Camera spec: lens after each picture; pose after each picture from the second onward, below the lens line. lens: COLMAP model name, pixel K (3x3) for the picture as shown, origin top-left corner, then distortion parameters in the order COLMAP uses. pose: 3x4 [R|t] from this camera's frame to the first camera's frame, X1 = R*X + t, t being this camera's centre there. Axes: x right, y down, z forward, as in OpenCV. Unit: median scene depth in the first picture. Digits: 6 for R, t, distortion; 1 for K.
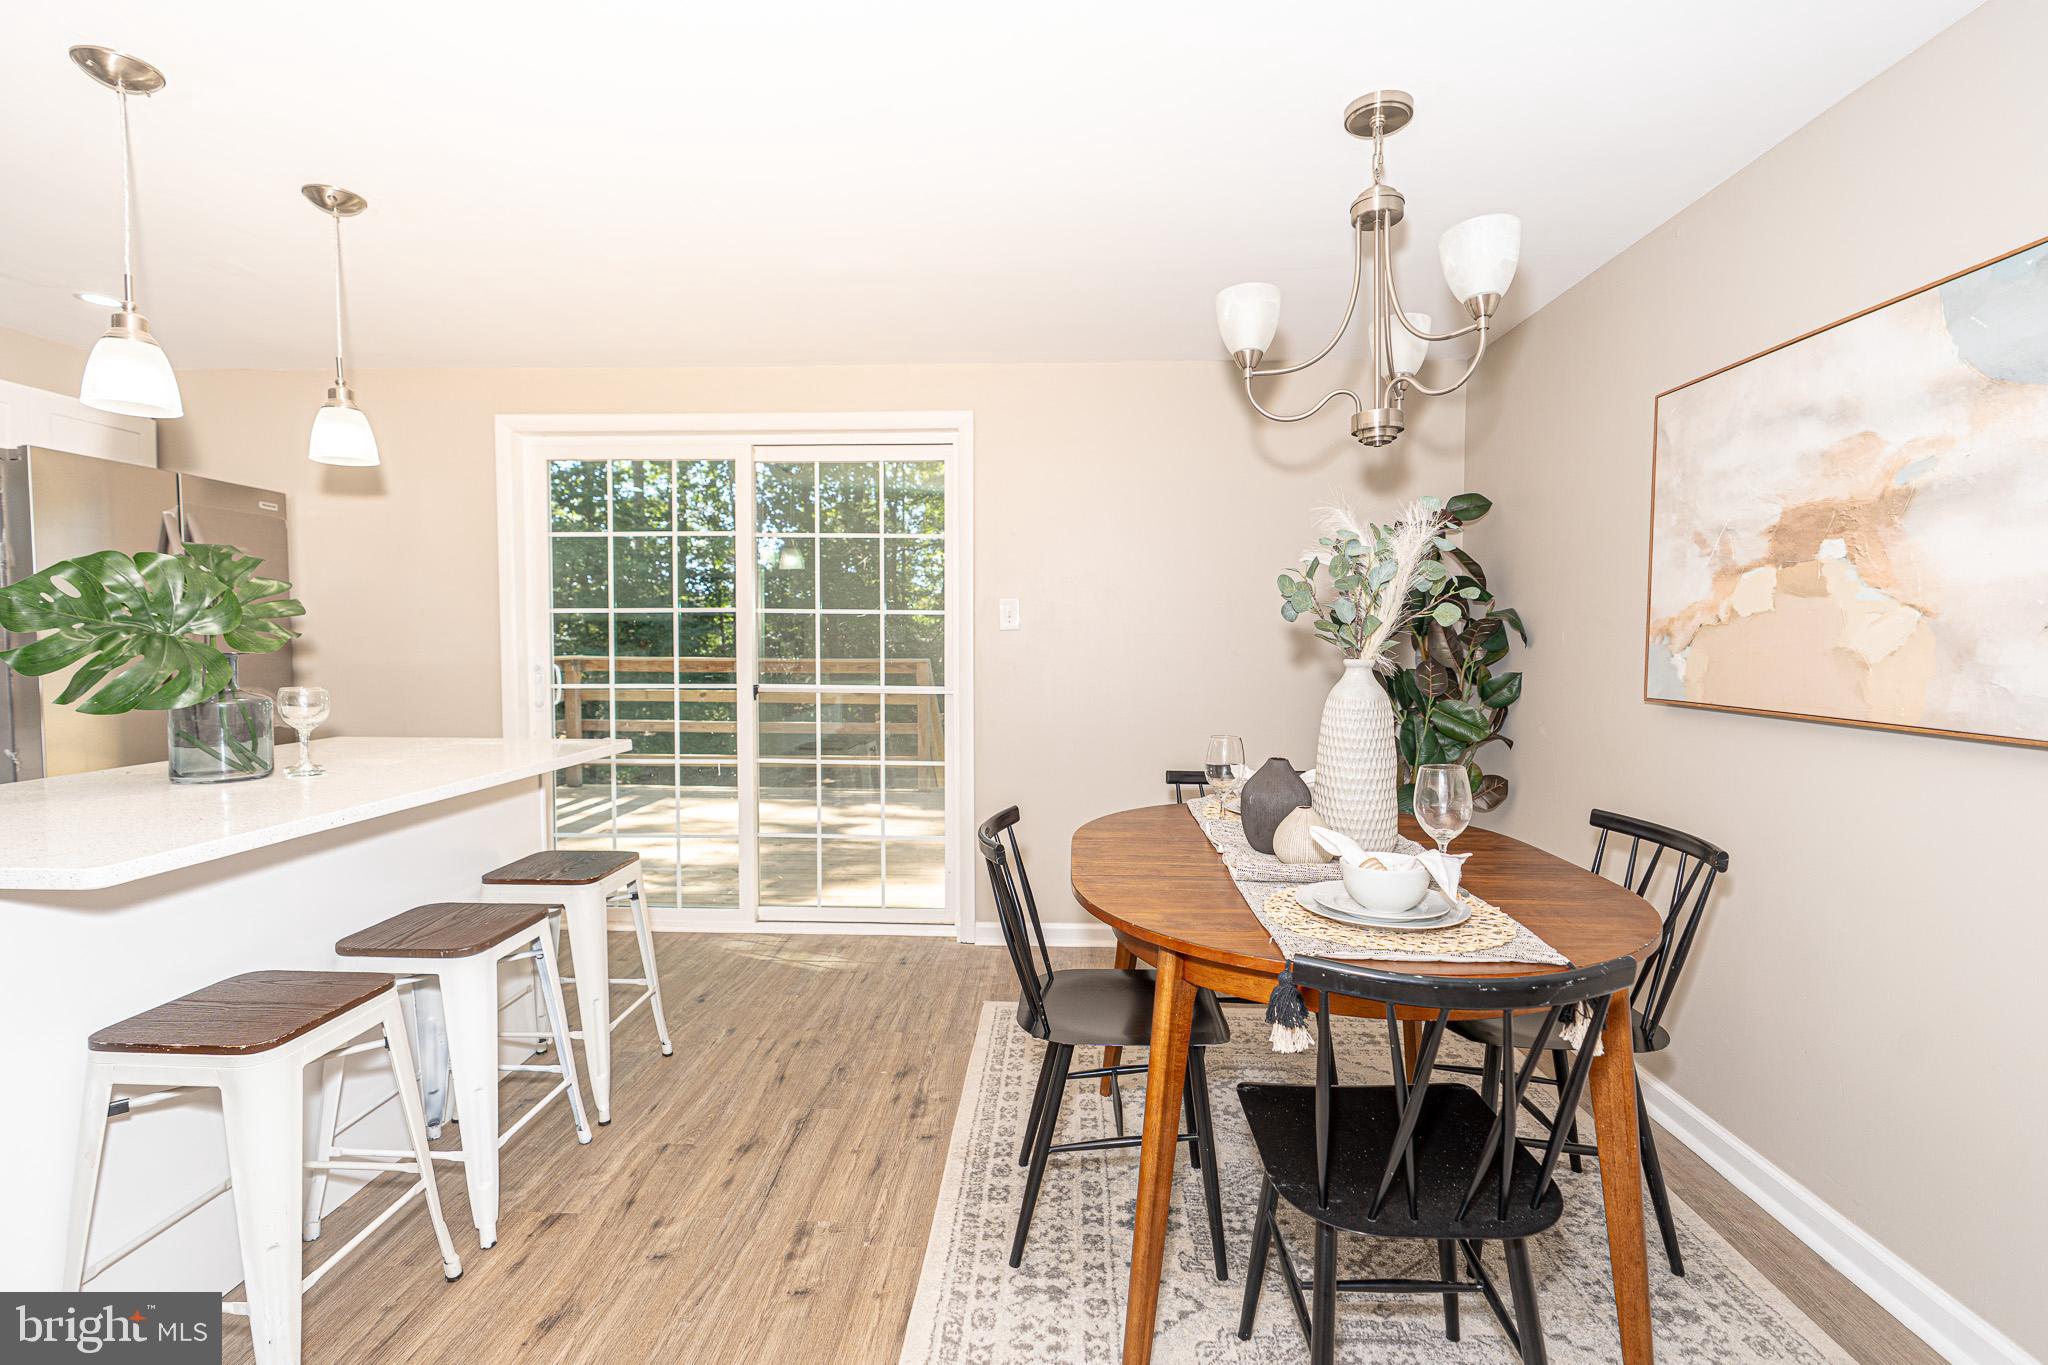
lens RADIAL K [[911.2, 0, 1030.8], [0, 911.2, 683.2], [0, 0, 1]] dist [-0.003607, 0.000142]
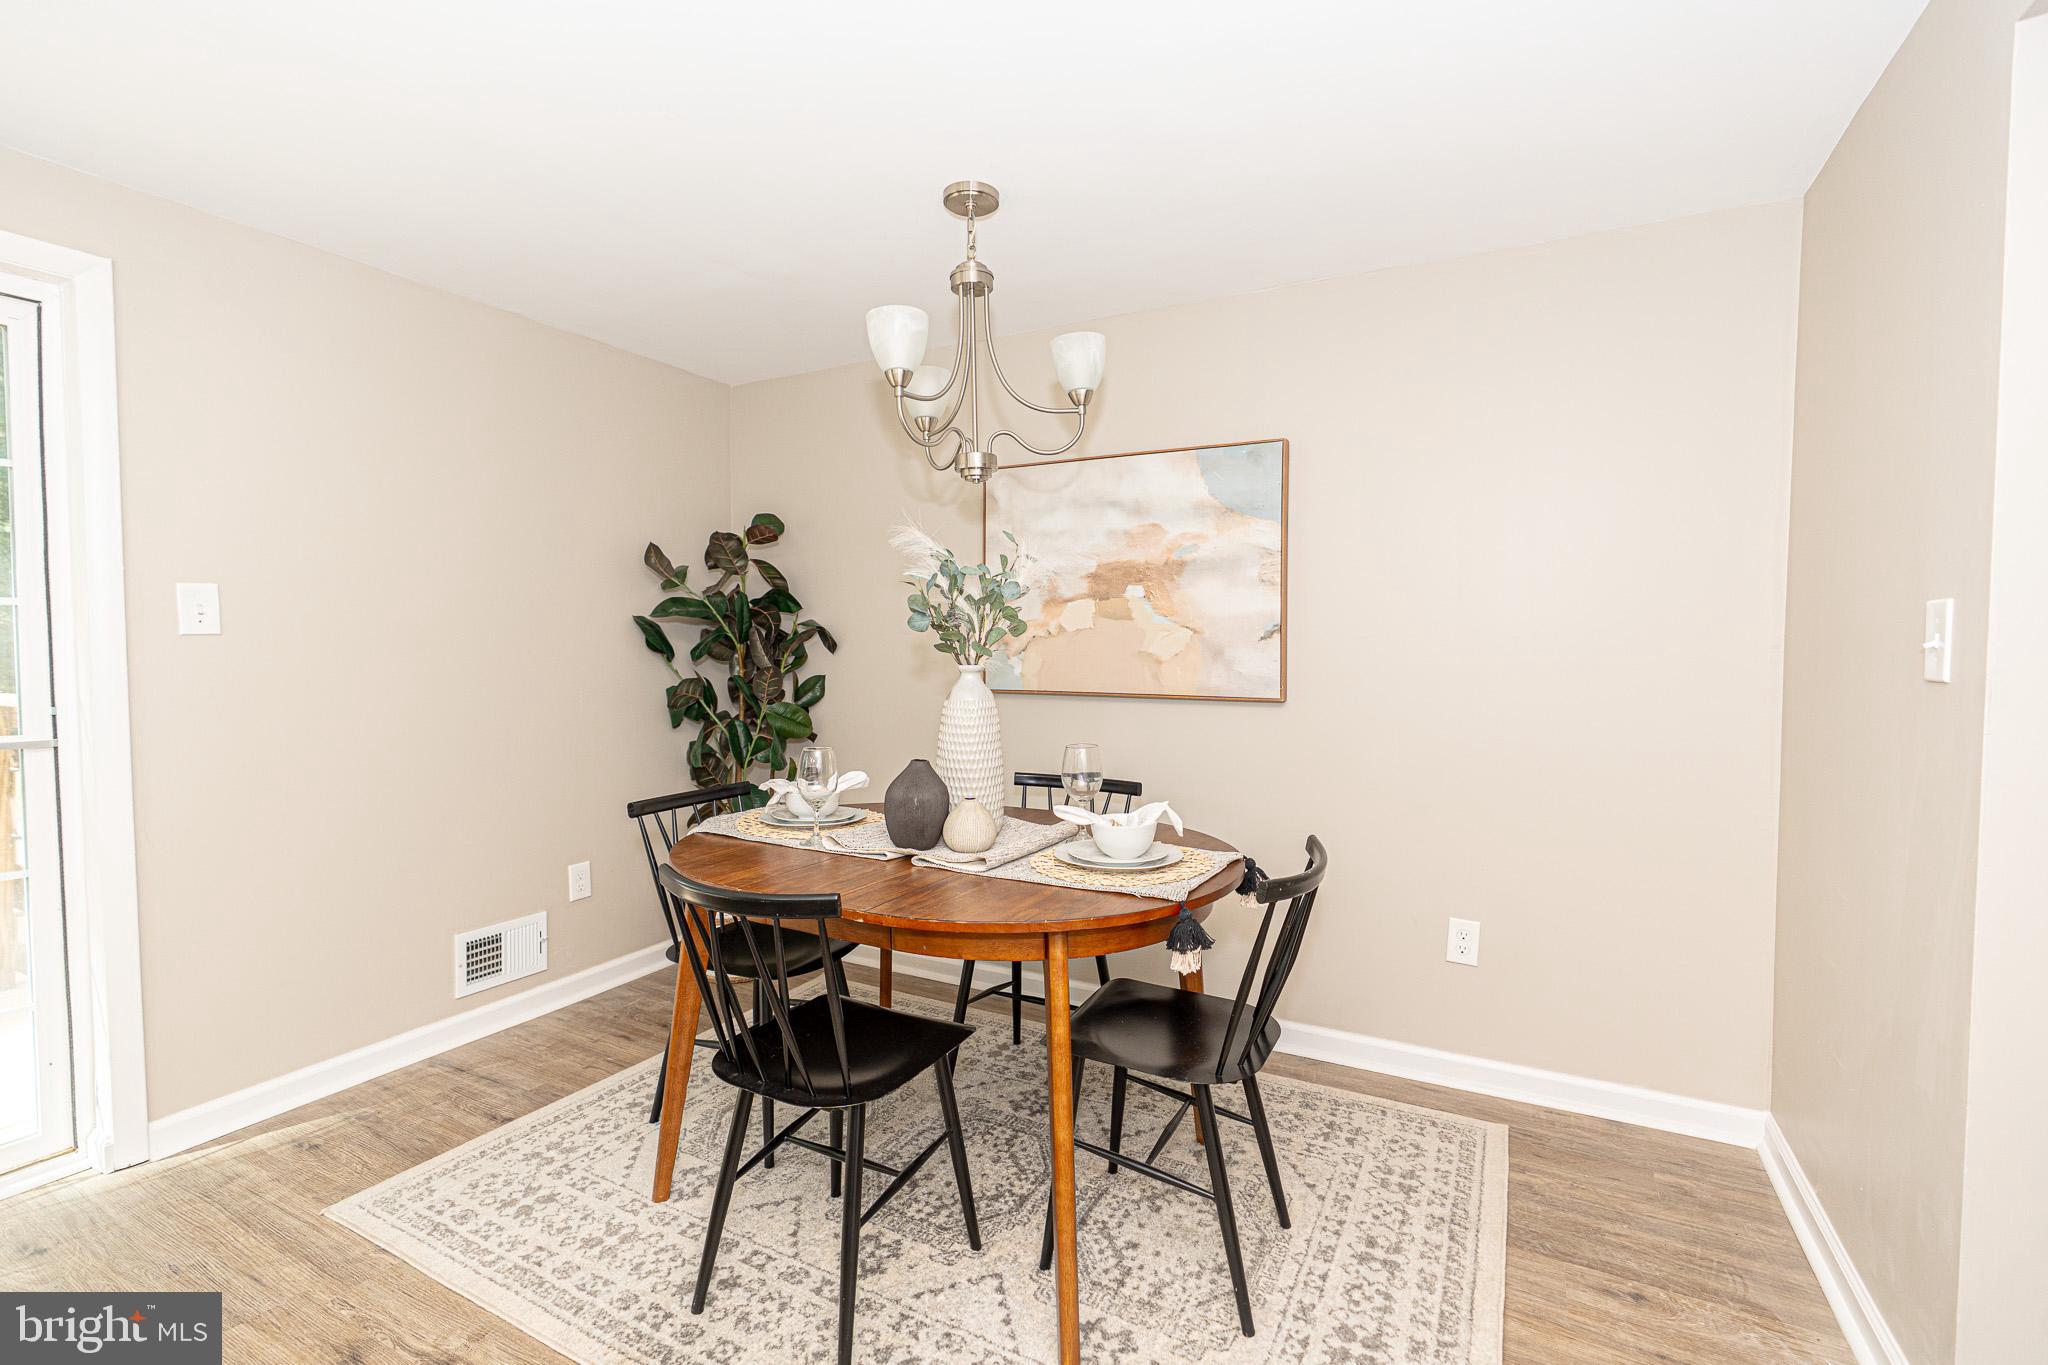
lens RADIAL K [[911.2, 0, 1026.4], [0, 911.2, 682.4], [0, 0, 1]] dist [-0.003607, 0.000142]
pose [[0.443937, -0.039782, 0.895174, -0.675565], [0.045327, 0.998732, 0.021906, -0.028105], [-0.894911, 0.030851, 0.445177, 0.443325]]
